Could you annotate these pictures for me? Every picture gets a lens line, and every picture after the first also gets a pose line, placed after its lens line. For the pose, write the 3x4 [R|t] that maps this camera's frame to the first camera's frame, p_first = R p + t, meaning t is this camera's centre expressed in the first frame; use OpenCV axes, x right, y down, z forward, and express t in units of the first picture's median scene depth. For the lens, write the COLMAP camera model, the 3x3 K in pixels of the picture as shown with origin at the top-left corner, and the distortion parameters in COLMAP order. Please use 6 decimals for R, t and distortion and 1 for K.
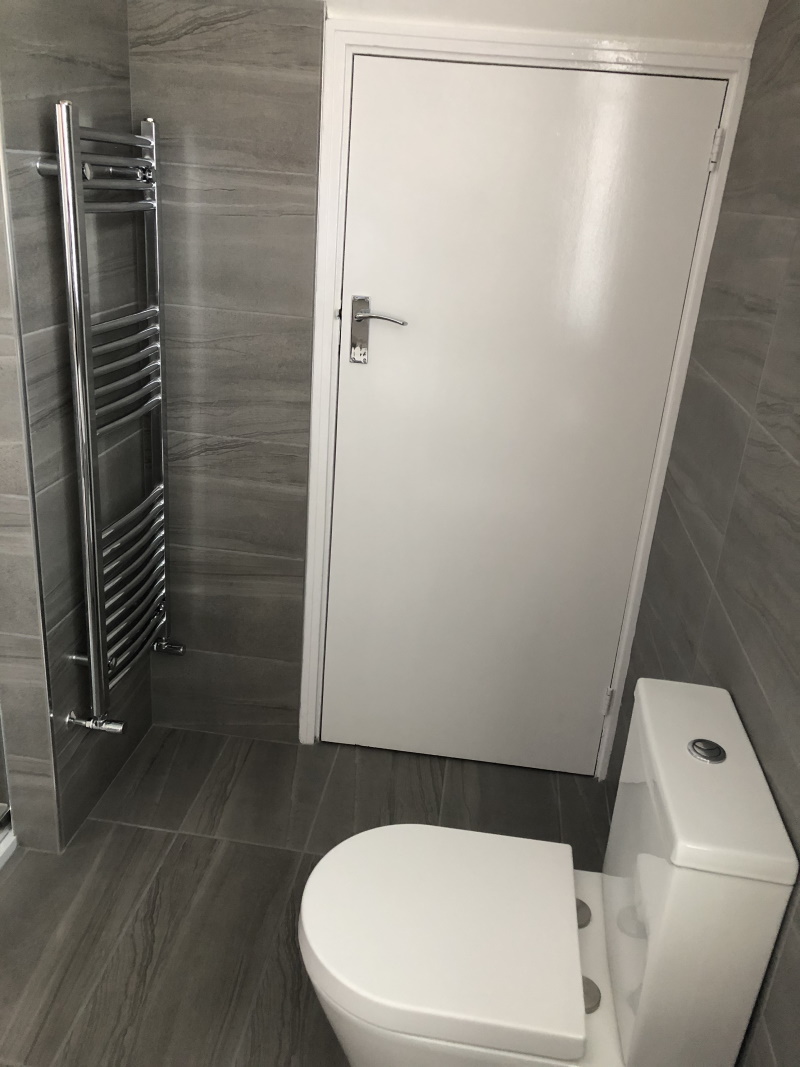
lens RADIAL K [[873.9, 0, 405.1], [0, 873.9, 526.9], [0, 0, 1]] dist [0.026765, 0.000183]
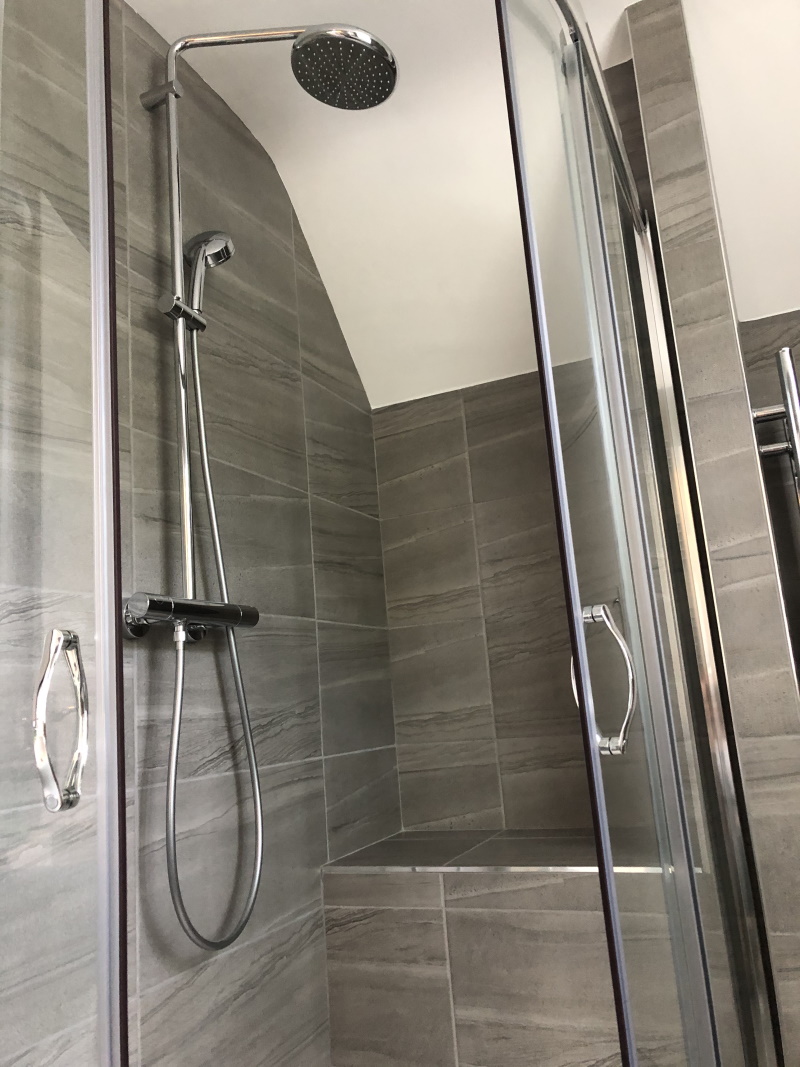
lens RADIAL K [[873.9, 0, 405.1], [0, 873.9, 526.9], [0, 0, 1]] dist [0.026765, 0.000183]
pose [[0.943985, -0.211329, -0.253442, -0.441235], [0.036668, 0.830451, -0.555884, 0.219617], [0.327945, 0.515453, 0.791682, 0.059935]]
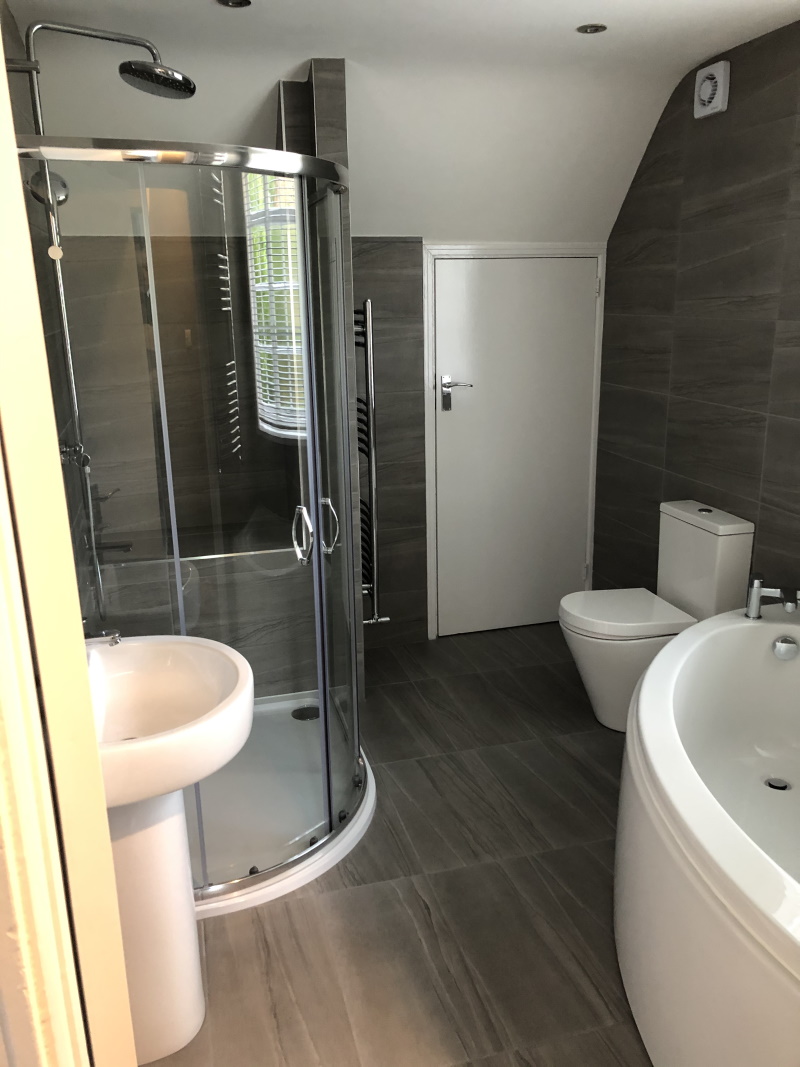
lens RADIAL K [[844.2, 0, 417.4], [0, 844.2, 537.2], [0, 0, 1]] dist [0.031212, -0.000949]
pose [[0.917797, -0.195505, 0.345582, -0.806809], [0.225348, 0.973097, -0.047971, 0.153525], [-0.326906, 0.121904, 0.937162, -0.662808]]
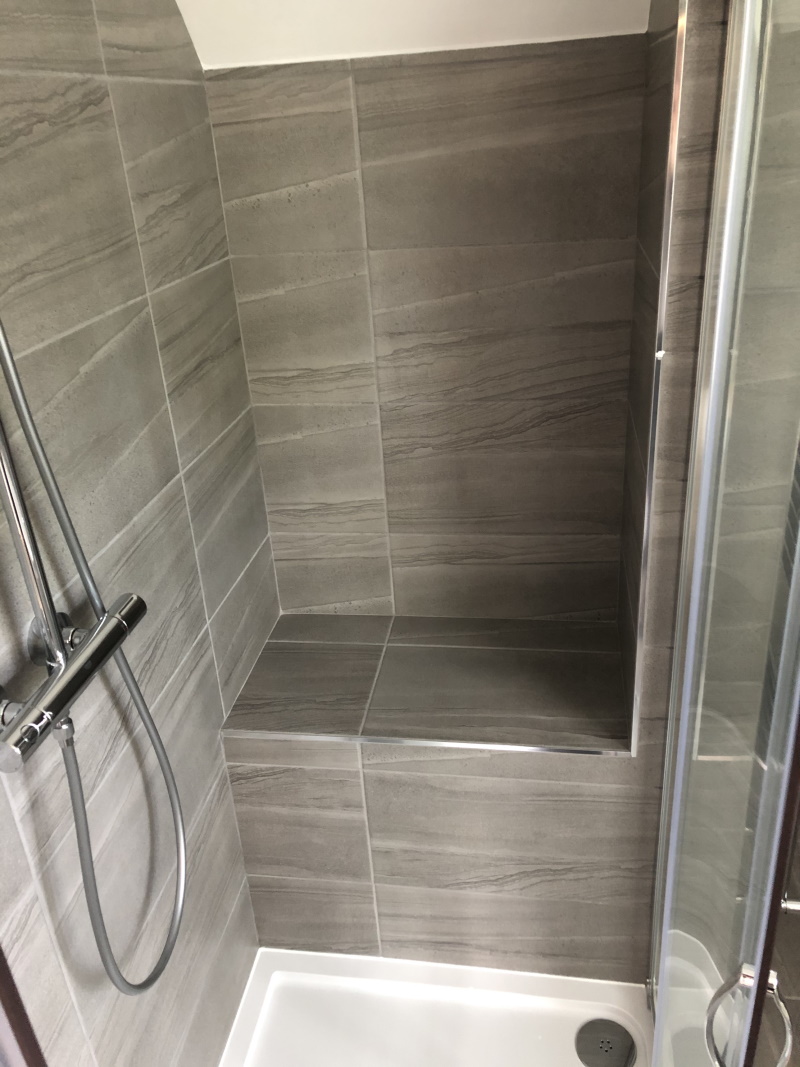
lens RADIAL K [[873.9, 0, 405.1], [0, 873.9, 526.9], [0, 0, 1]] dist [0.026765, 0.000183]
pose [[0.989402, -0.116504, -0.086663, -0.563170], [0.121526, 0.991057, 0.055111, -0.220594], [0.079467, -0.065059, 0.994712, 0.137379]]
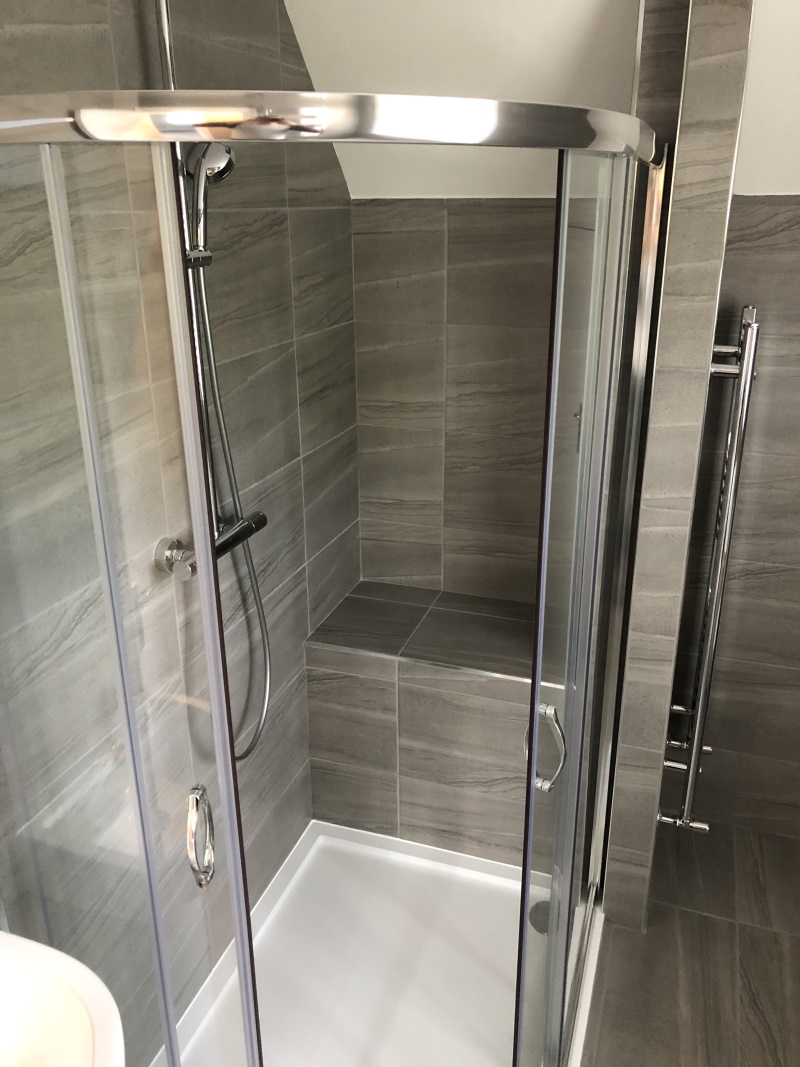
lens RADIAL K [[864.5, 0, 416.5], [0, 864.5, 530.2], [0, 0, 1]] dist [0.081484, -0.091620]
pose [[0.977461, -0.007139, -0.210995, -0.429708], [0.001702, 0.999662, -0.025939, -0.123750], [0.211109, 0.024995, 0.977143, -0.192863]]
